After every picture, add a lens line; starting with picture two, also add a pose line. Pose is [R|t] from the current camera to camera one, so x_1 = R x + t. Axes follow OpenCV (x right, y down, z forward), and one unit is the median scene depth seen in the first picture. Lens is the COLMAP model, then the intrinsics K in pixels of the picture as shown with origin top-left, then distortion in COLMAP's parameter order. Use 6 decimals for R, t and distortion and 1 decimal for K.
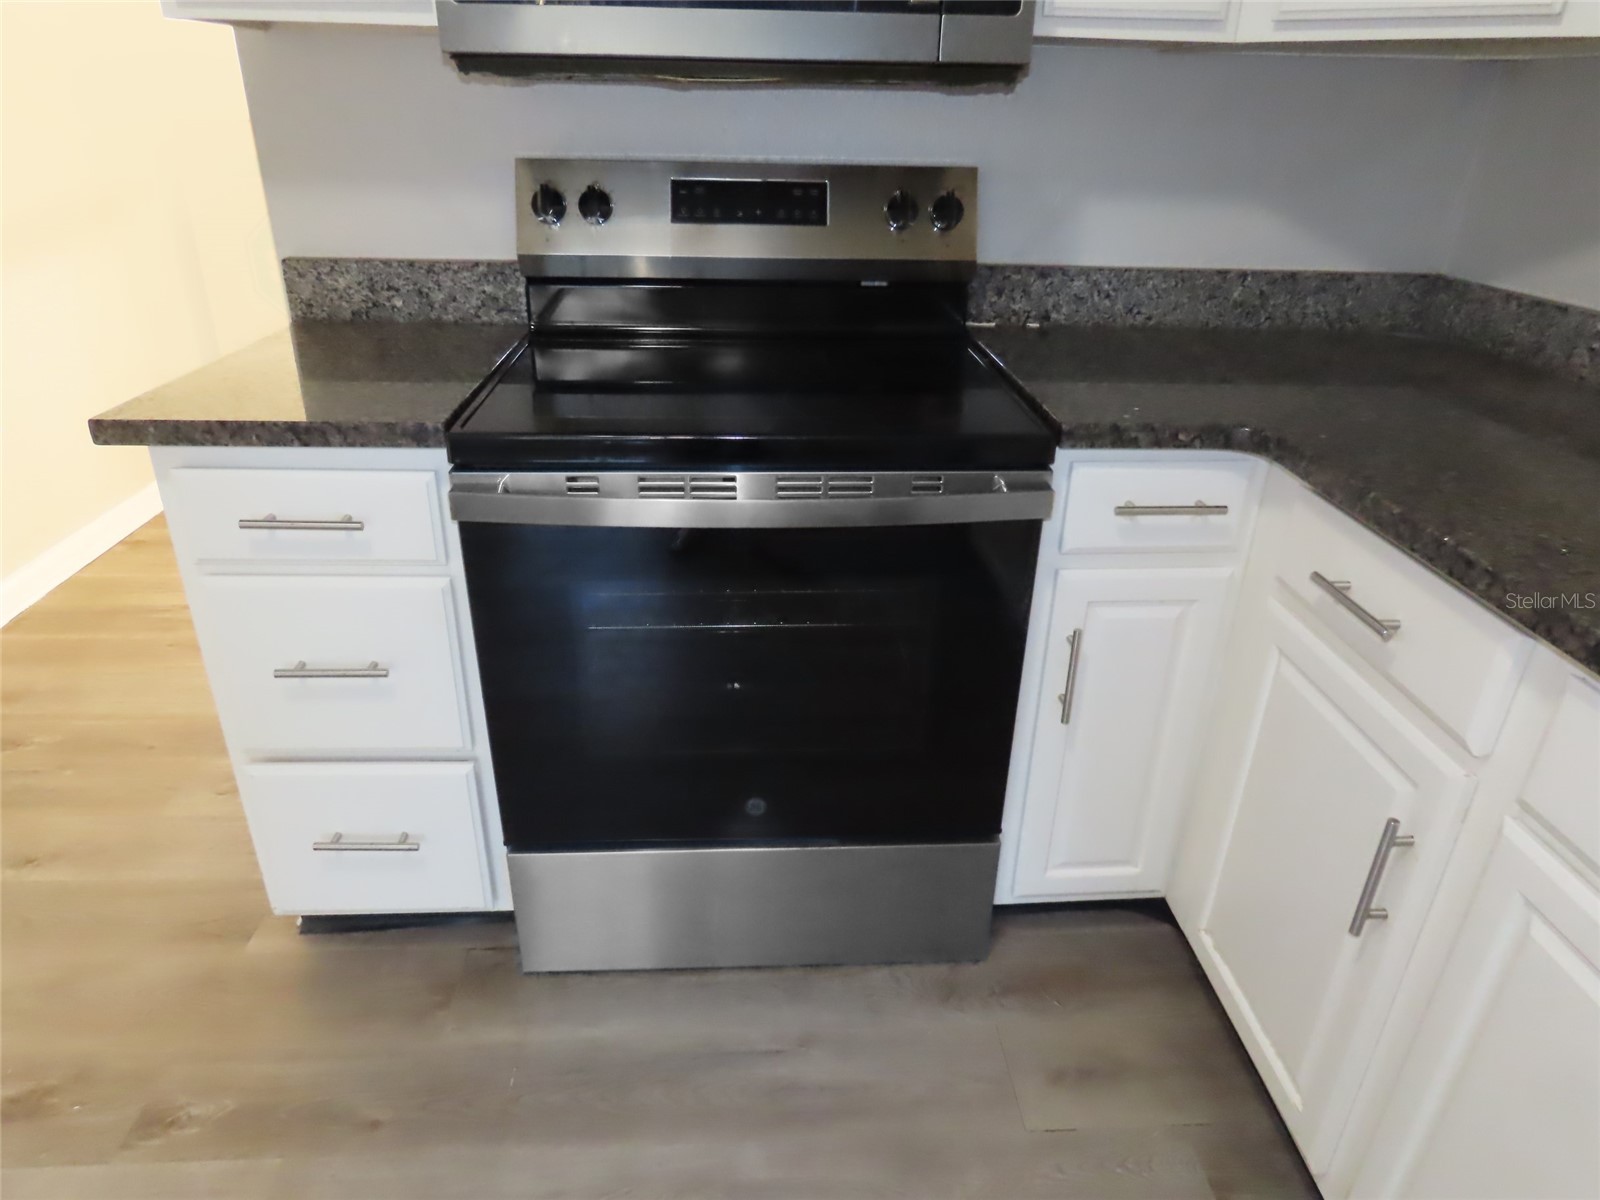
lens RADIAL K [[1008.0, 0, 797.1], [0, 1008.0, 598.2], [0, 0, 1]] dist [-0.009645, 0.003006]
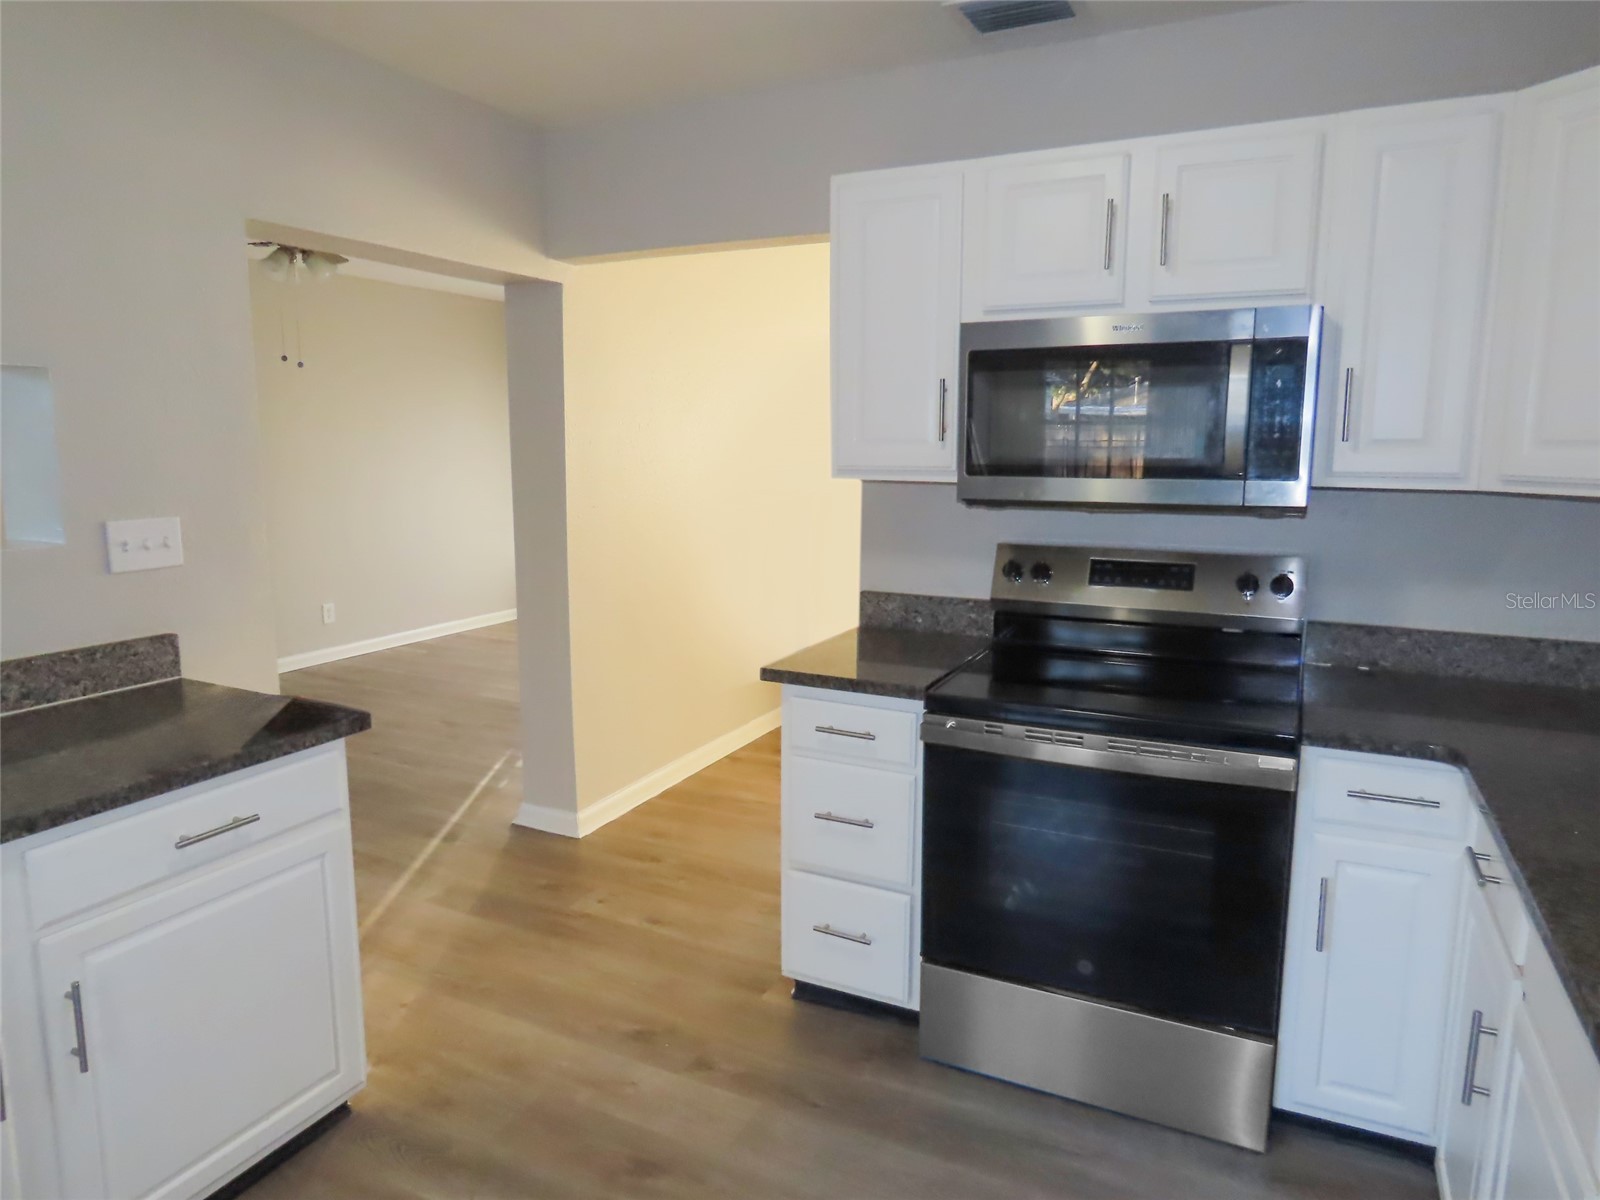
lens RADIAL K [[1008.0, 0, 793.7], [0, 1008.0, 600.6], [0, 0, 1]] dist [-0.009645, 0.003006]
pose [[0.868824, 0.058401, -0.491664, 0.256362], [-0.200449, 0.949490, -0.241432, 0.127884], [0.452730, 0.308315, 0.836646, -0.531800]]
